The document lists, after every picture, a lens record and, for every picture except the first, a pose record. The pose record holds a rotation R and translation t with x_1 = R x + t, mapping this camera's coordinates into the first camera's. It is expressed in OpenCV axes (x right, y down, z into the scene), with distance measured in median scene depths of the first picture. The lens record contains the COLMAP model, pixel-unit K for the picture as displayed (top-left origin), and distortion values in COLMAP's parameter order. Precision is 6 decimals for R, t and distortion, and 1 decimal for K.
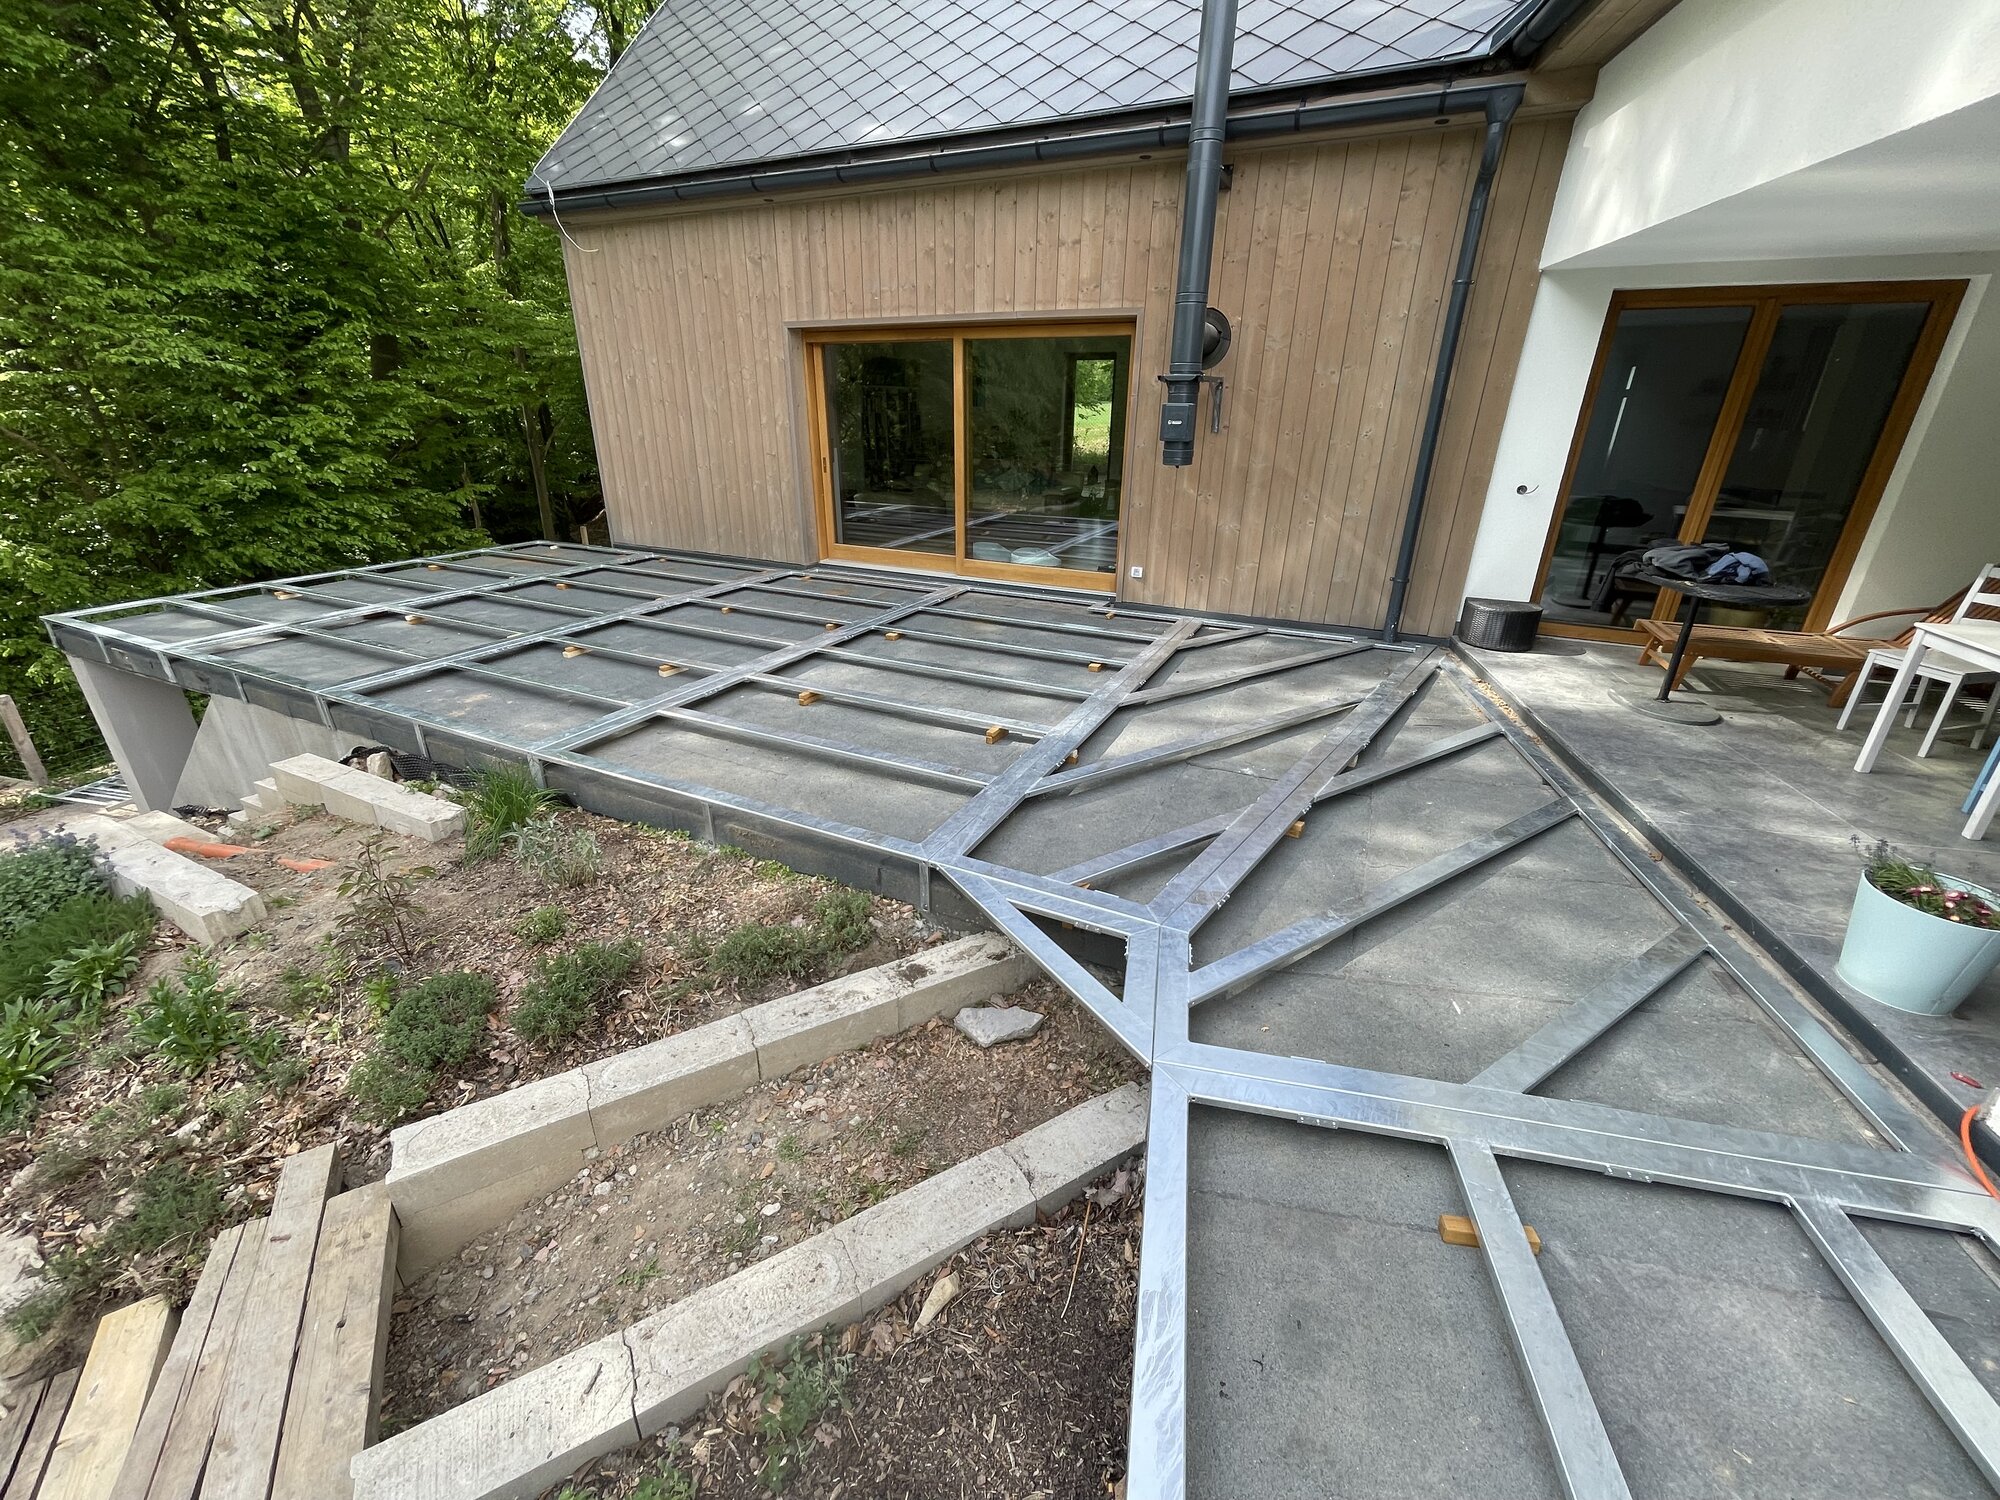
lens RADIAL K [[810.0, 0, 997.2], [0, 810.0, 747.8], [0, 0, 1]] dist [-0.003581, 0.000174]
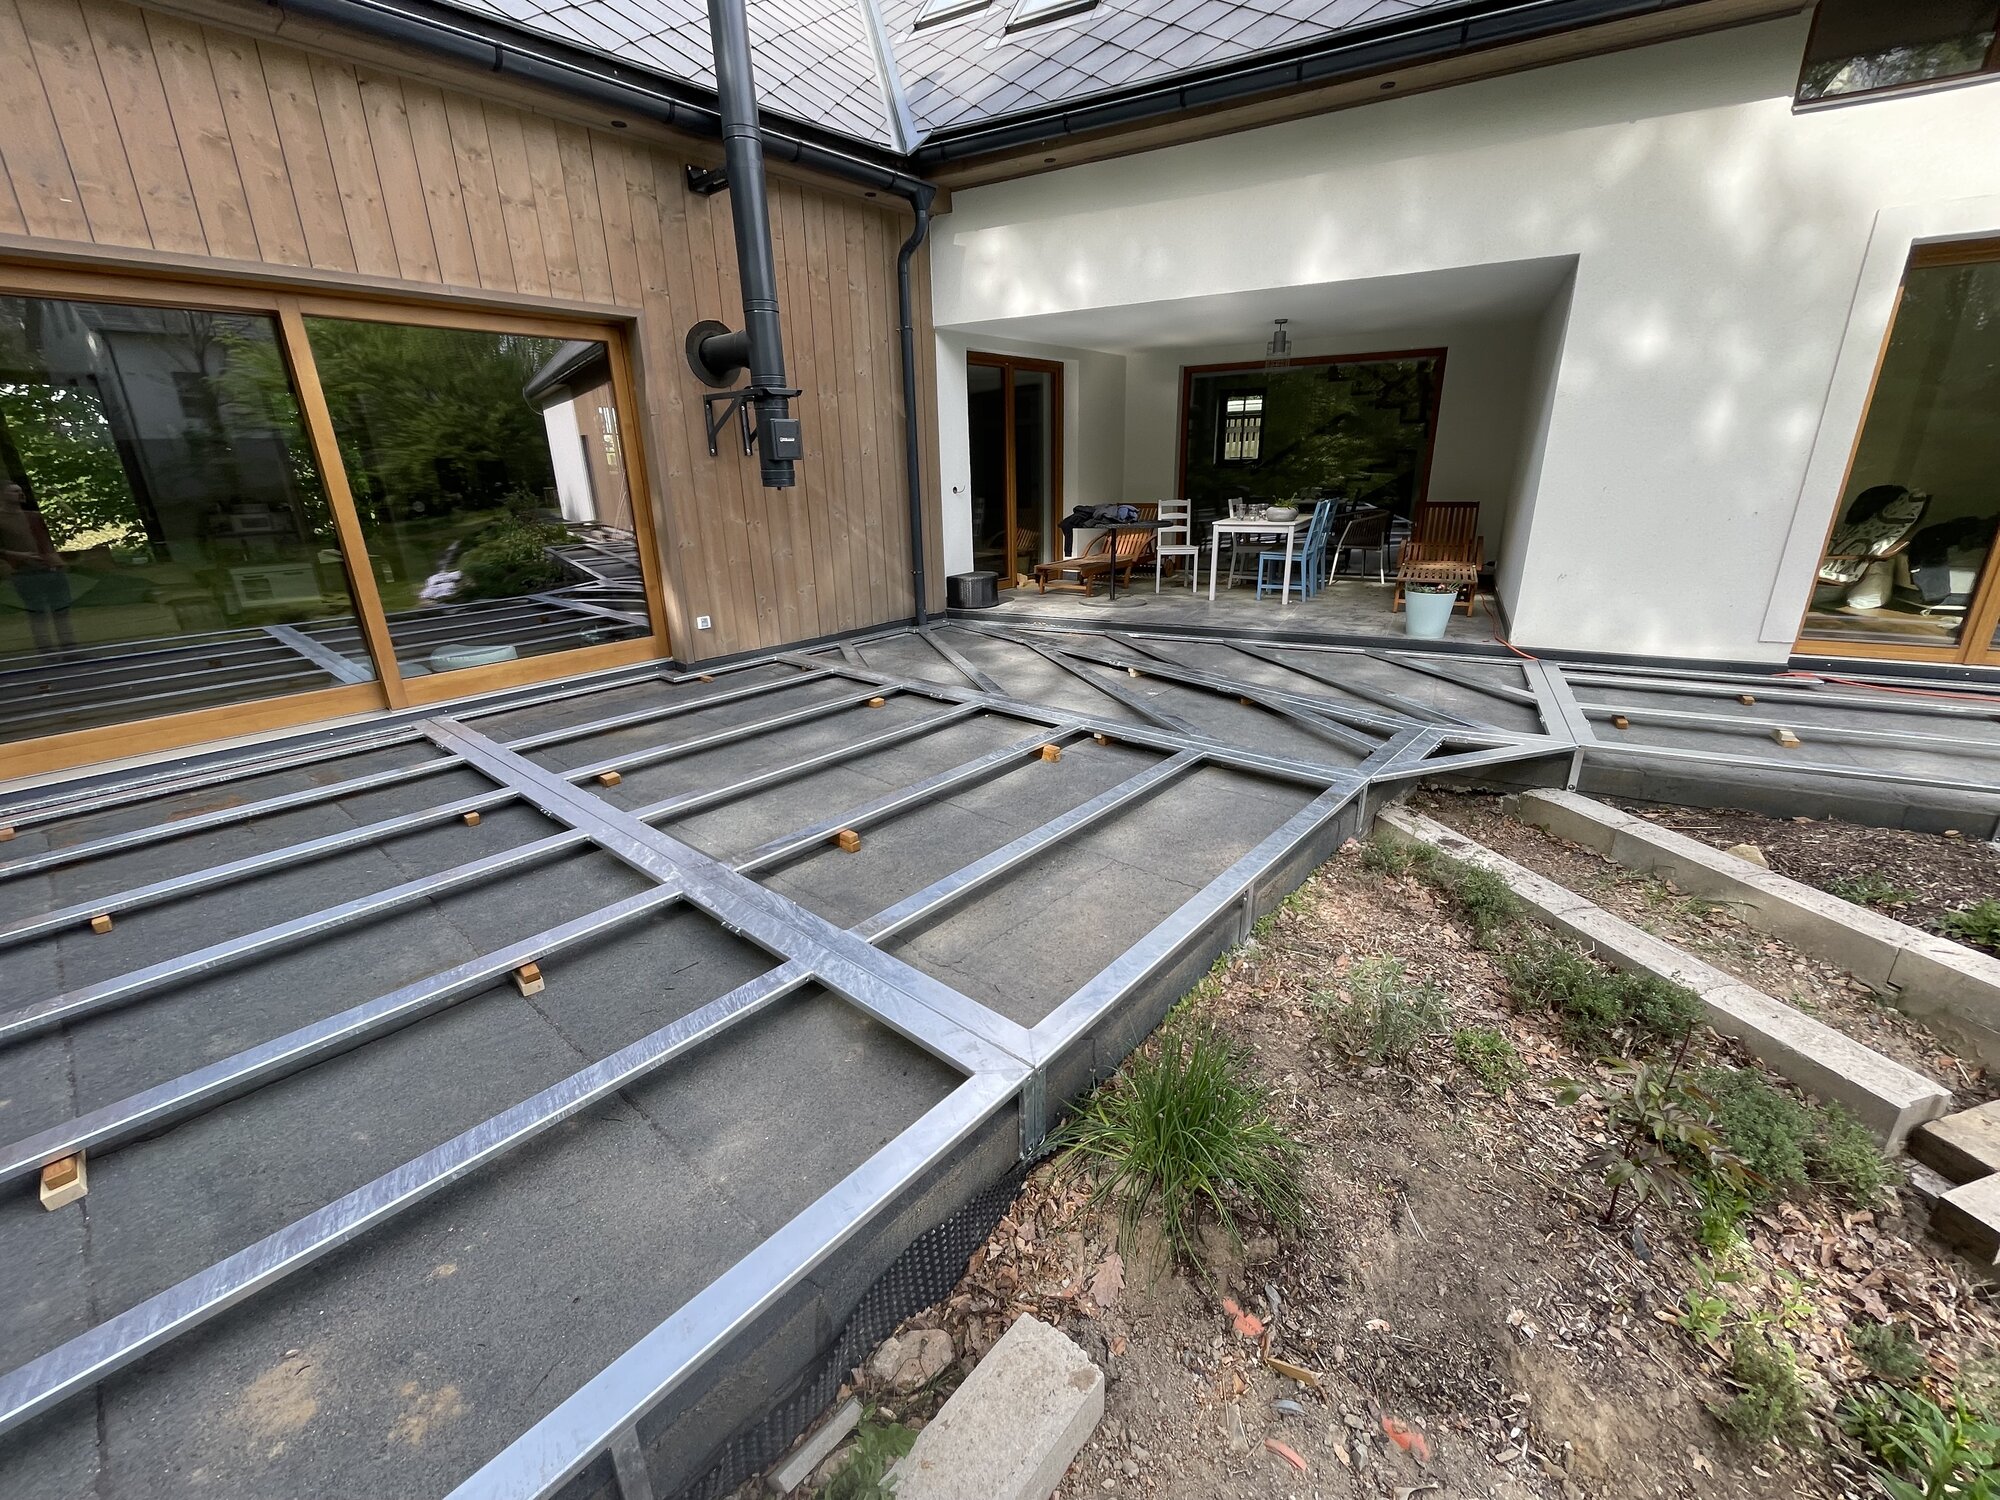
lens RADIAL K [[810.0, 0, 997.2], [0, 810.0, 747.8], [0, 0, 1]] dist [-0.003581, 0.000174]
pose [[0.264026, -0.331504, 0.905757, -0.481431], [0.405484, 0.890212, 0.207617, -0.133614], [-0.875142, 0.312454, 0.369458, 0.405486]]
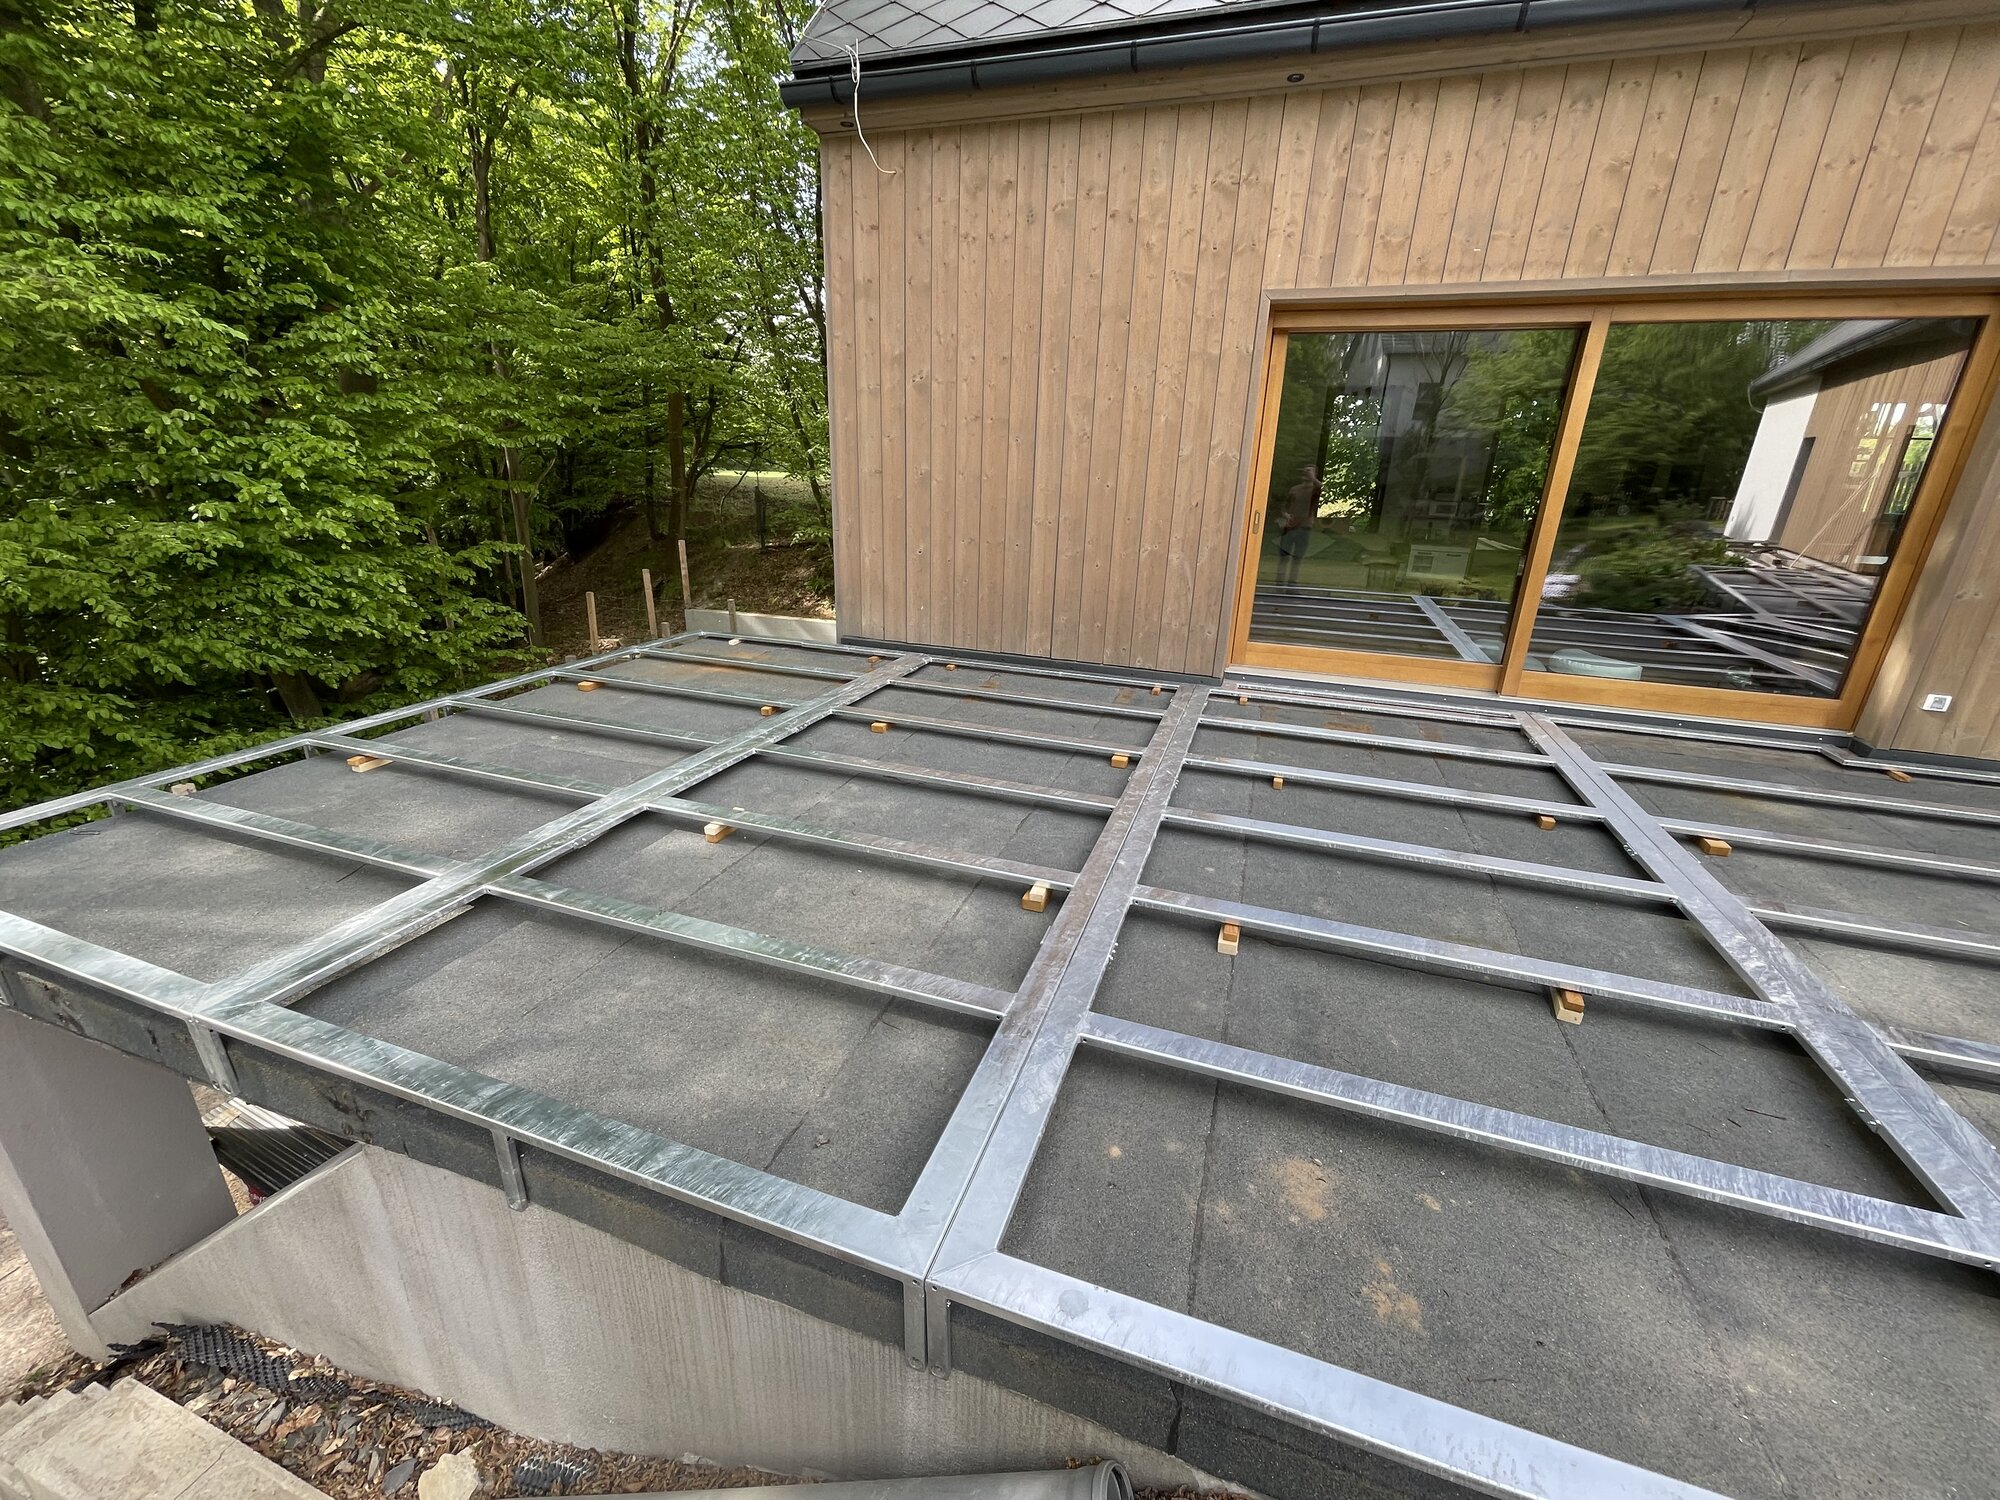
lens RADIAL K [[810.0, 0, 997.2], [0, 810.0, 747.8], [0, 0, 1]] dist [-0.003581, 0.000174]
pose [[0.992608, -0.020399, 0.119637, -0.519328], [0.028139, 0.997594, -0.063365, -0.144848], [-0.118056, 0.066264, 0.990794, 0.427480]]
